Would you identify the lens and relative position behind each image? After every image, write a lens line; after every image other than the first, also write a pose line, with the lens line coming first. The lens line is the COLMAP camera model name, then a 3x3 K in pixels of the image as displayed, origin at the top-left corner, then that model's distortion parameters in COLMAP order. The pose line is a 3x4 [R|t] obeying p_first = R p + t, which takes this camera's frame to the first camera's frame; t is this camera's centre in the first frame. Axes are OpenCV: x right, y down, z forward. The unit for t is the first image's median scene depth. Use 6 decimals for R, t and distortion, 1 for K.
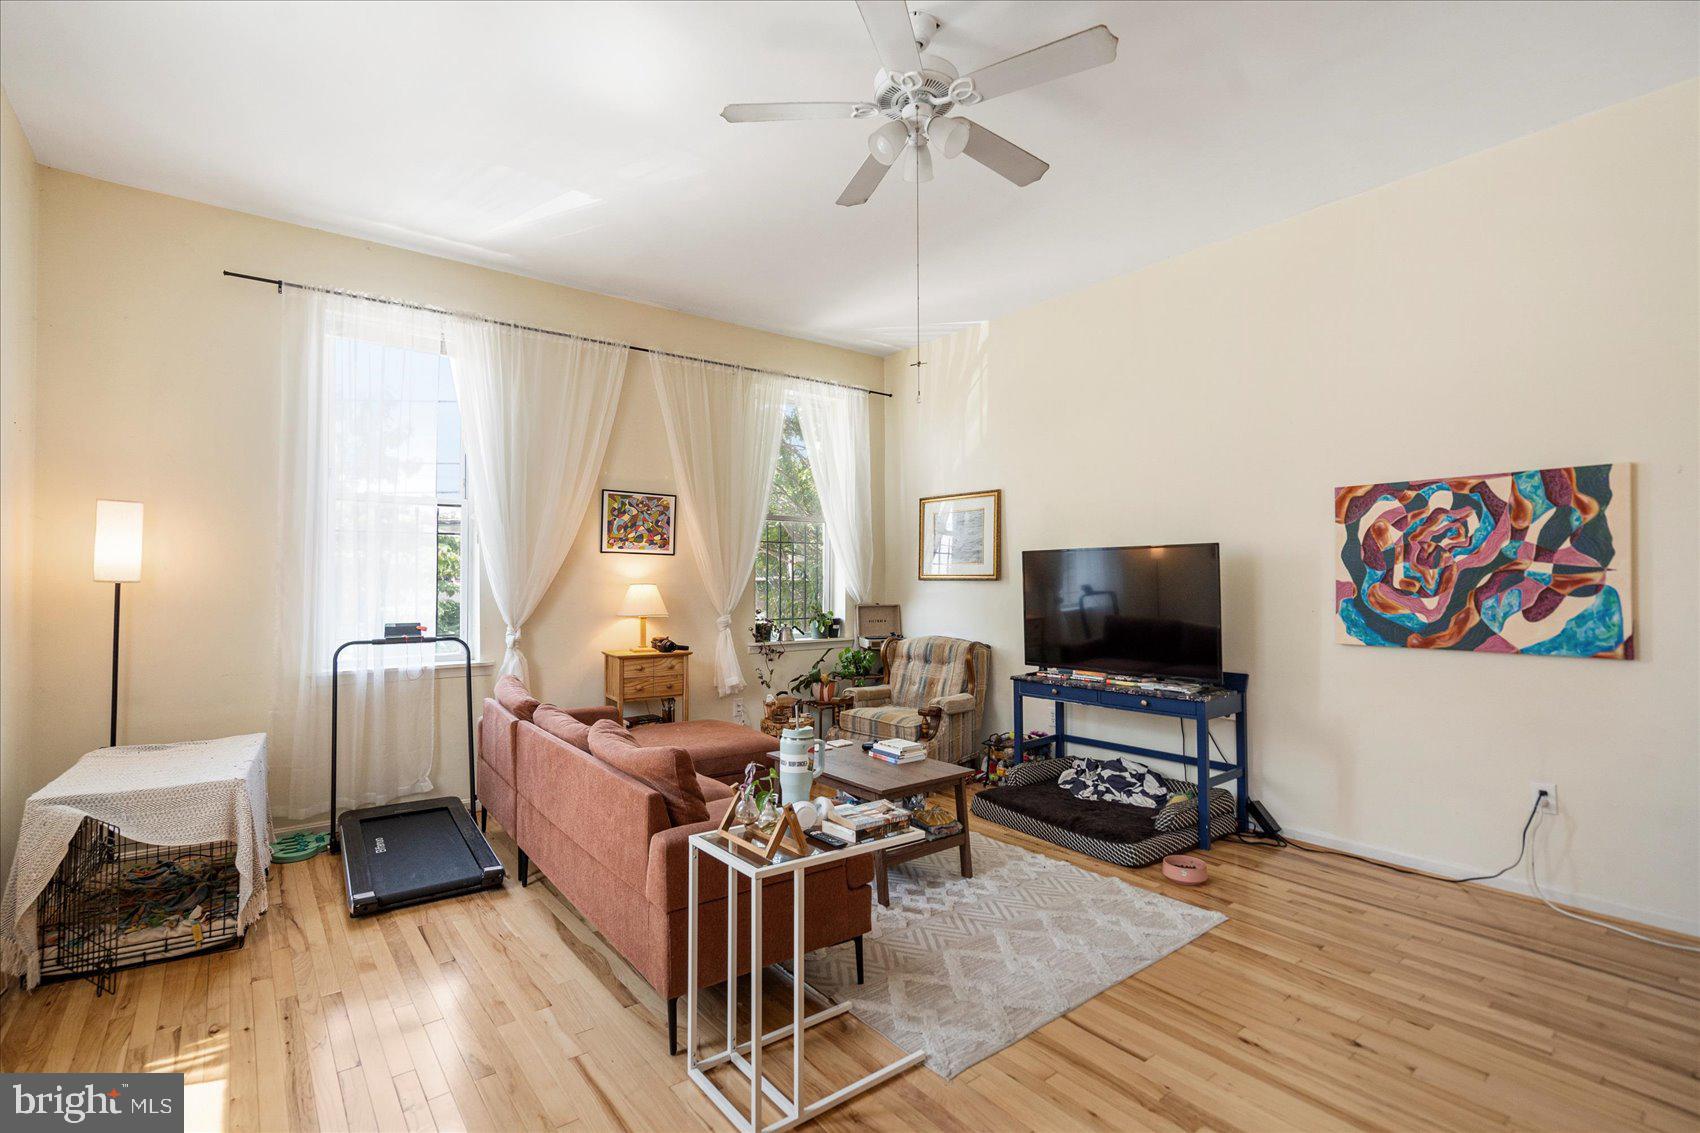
lens RADIAL K [[777.0, 0, 850.0], [0, 777.0, 566.5], [0, 0, 1]] dist [-0.002059, 0.000101]
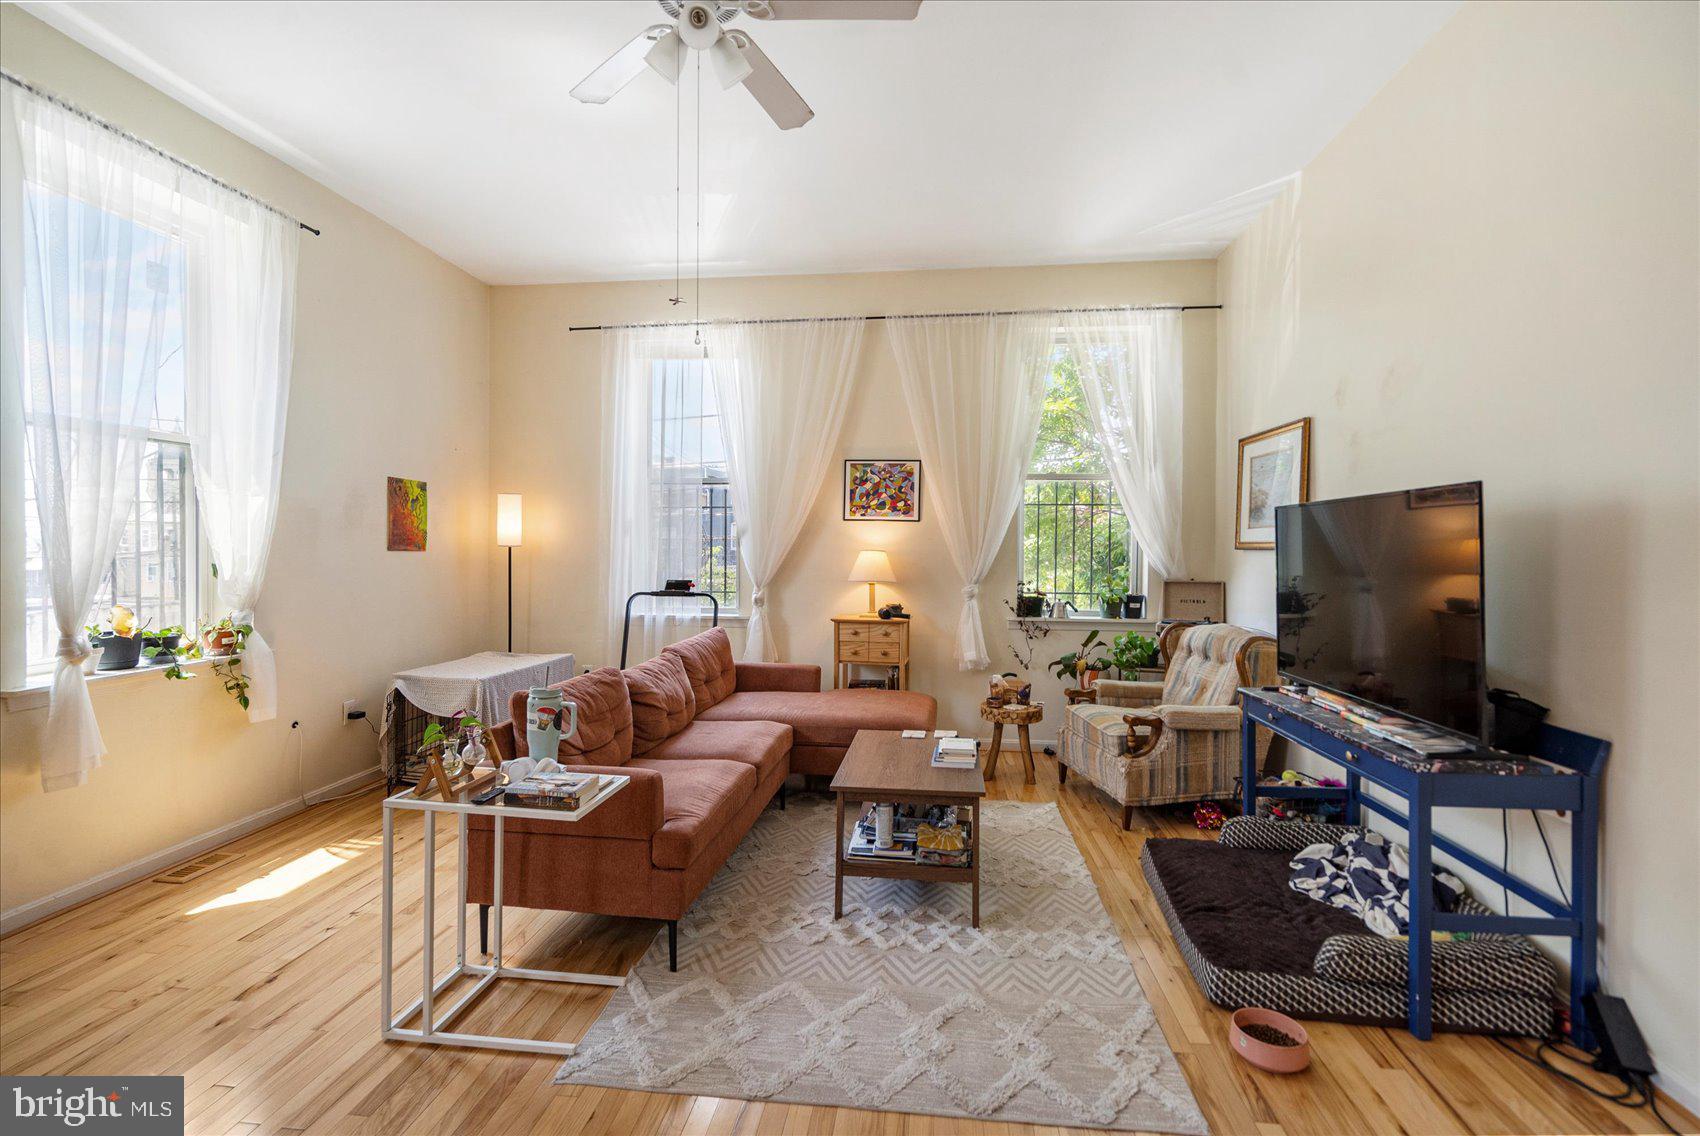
lens RADIAL K [[787.2, 0, 849.1], [0, 787.2, 549.5], [0, 0, 1]] dist [0.001836, -0.000044]
pose [[0.710806, 0.008078, -0.703342, 0.431722], [0.005206, 0.999846, 0.016745, 0.003916], [0.703369, -0.015564, 0.710655, 0.245507]]
